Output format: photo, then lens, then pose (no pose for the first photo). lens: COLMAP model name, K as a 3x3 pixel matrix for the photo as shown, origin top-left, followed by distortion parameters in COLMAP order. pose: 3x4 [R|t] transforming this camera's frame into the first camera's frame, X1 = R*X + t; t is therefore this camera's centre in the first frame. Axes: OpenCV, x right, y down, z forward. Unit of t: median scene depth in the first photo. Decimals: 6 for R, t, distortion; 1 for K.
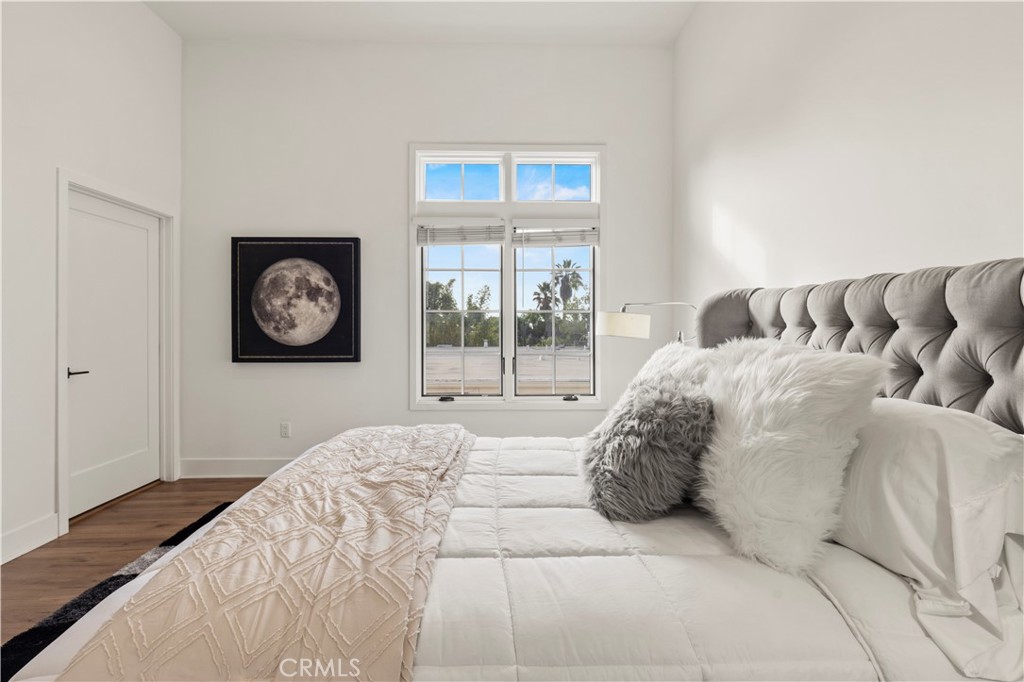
lens RADIAL K [[459.0, 0, 511.6], [0, 459.0, 332.4], [0, 0, 1]] dist [-0.000236, -0.000645]
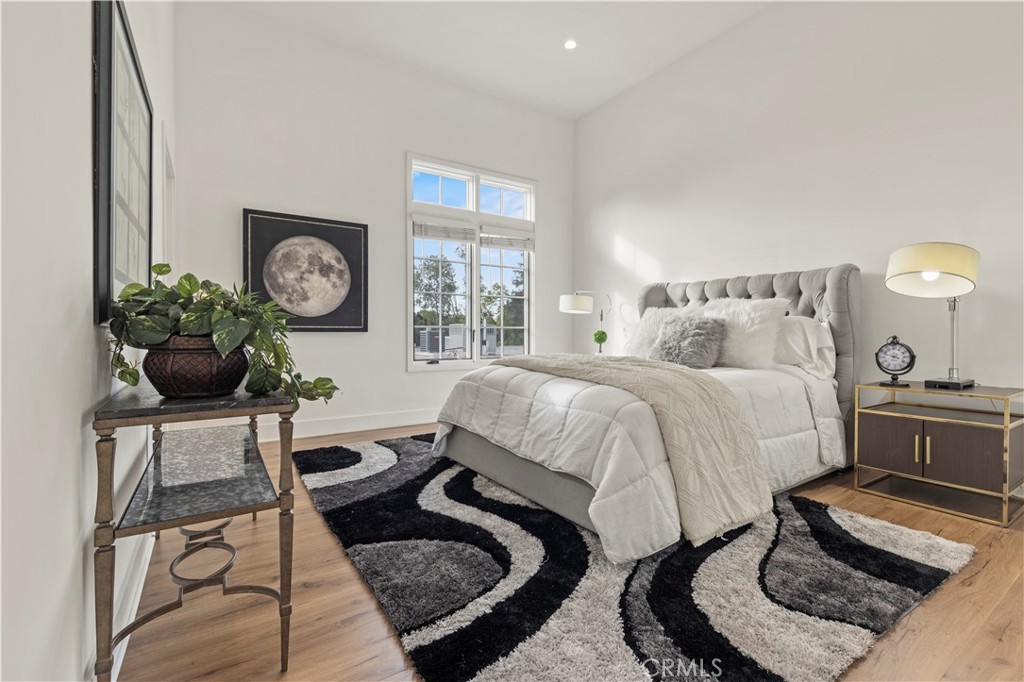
lens RADIAL K [[459.0, 0, 511.6], [0, 459.0, 332.4], [0, 0, 1]] dist [-0.000236, -0.000645]
pose [[0.842781, 0.001759, 0.538253, -0.648925], [0.005298, 0.999919, -0.011563, 0.080631], [-0.538230, 0.012597, 0.842704, -0.168848]]
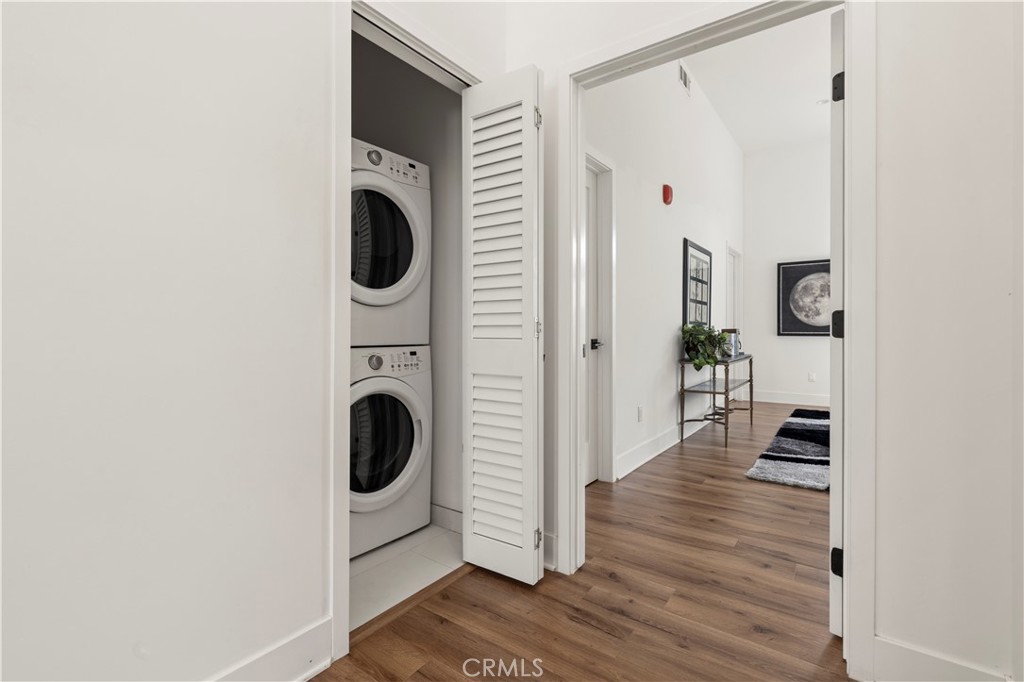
lens RADIAL K [[459.0, 0, 511.6], [0, 459.0, 332.4], [0, 0, 1]] dist [-0.000236, -0.000645]
pose [[0.794012, 0.003023, -0.607895, -0.349913], [-0.005483, 0.999983, -0.002189, 0.061154], [0.607878, 0.005072, 0.794014, -0.965969]]
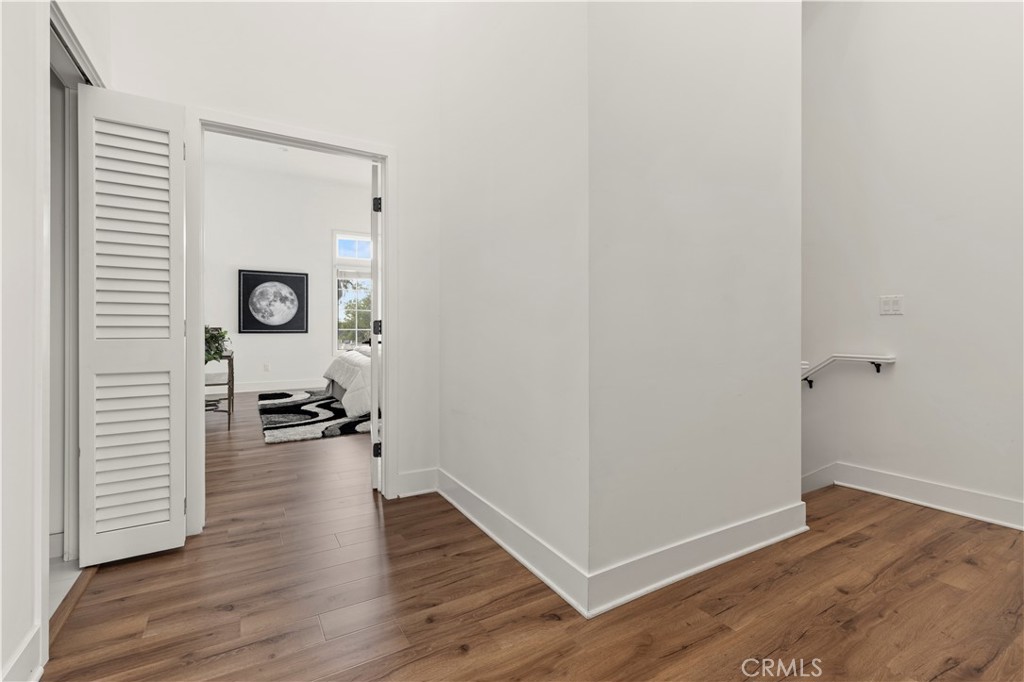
lens RADIAL K [[459.0, 0, 511.6], [0, 459.0, 332.4], [0, 0, 1]] dist [-0.000236, -0.000645]
pose [[0.872295, 0.000044, 0.488979, -0.544611], [-0.000284, 1.000000, 0.000418, 0.059311], [-0.488979, -0.000503, 0.872295, -1.262022]]
